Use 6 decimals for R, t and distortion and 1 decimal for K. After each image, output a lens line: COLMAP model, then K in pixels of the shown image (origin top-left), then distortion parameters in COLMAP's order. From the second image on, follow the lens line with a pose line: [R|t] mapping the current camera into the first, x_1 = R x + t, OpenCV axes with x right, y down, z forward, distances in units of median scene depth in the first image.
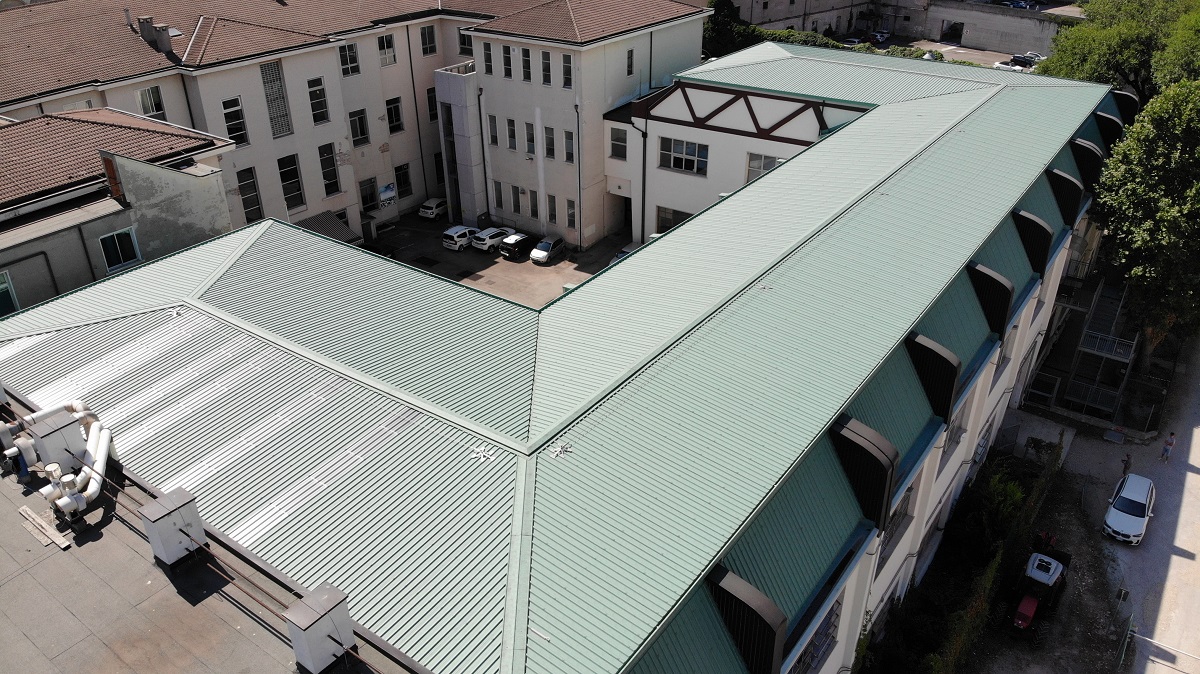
lens RADIAL K [[888.8, 0, 597.6], [0, 888.8, 347.6], [0, 0, 1]] dist [0.074415, -0.198623]
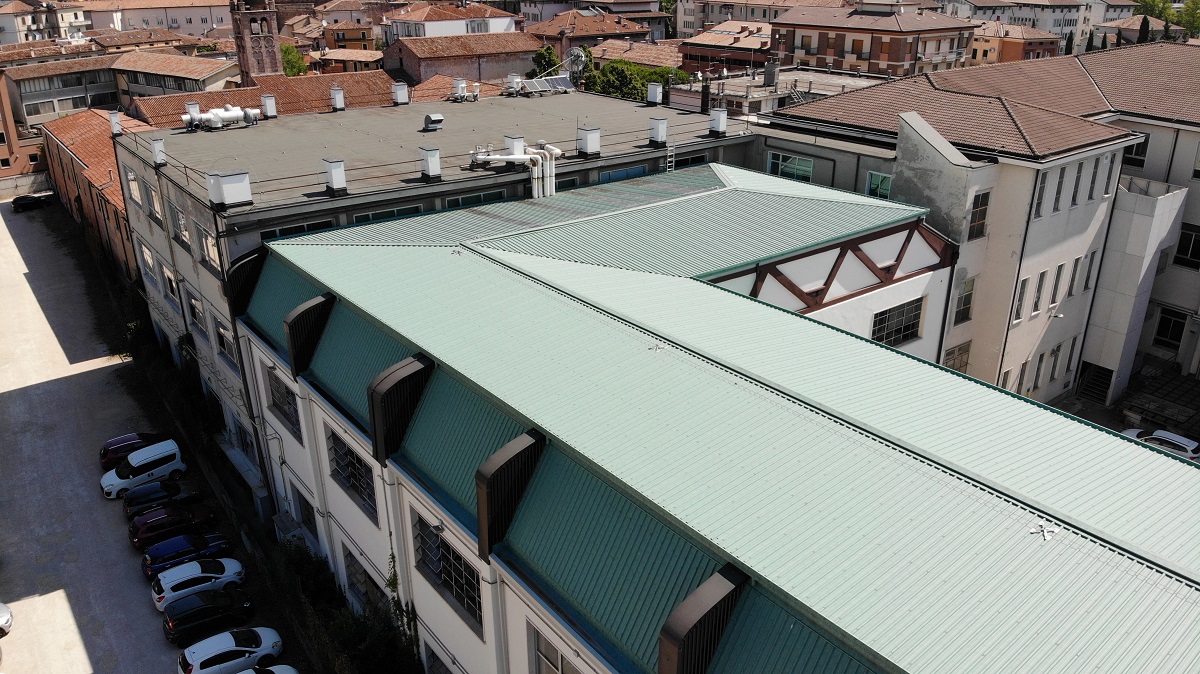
lens RADIAL K [[888.8, 0, 597.6], [0, 888.8, 347.6], [0, 0, 1]] dist [0.074415, -0.198623]
pose [[-0.286681, 0.397086, -0.871858, 0.430397], [-0.460877, 0.740668, 0.488880, -0.207282], [0.839885, 0.541972, -0.029328, 0.445712]]
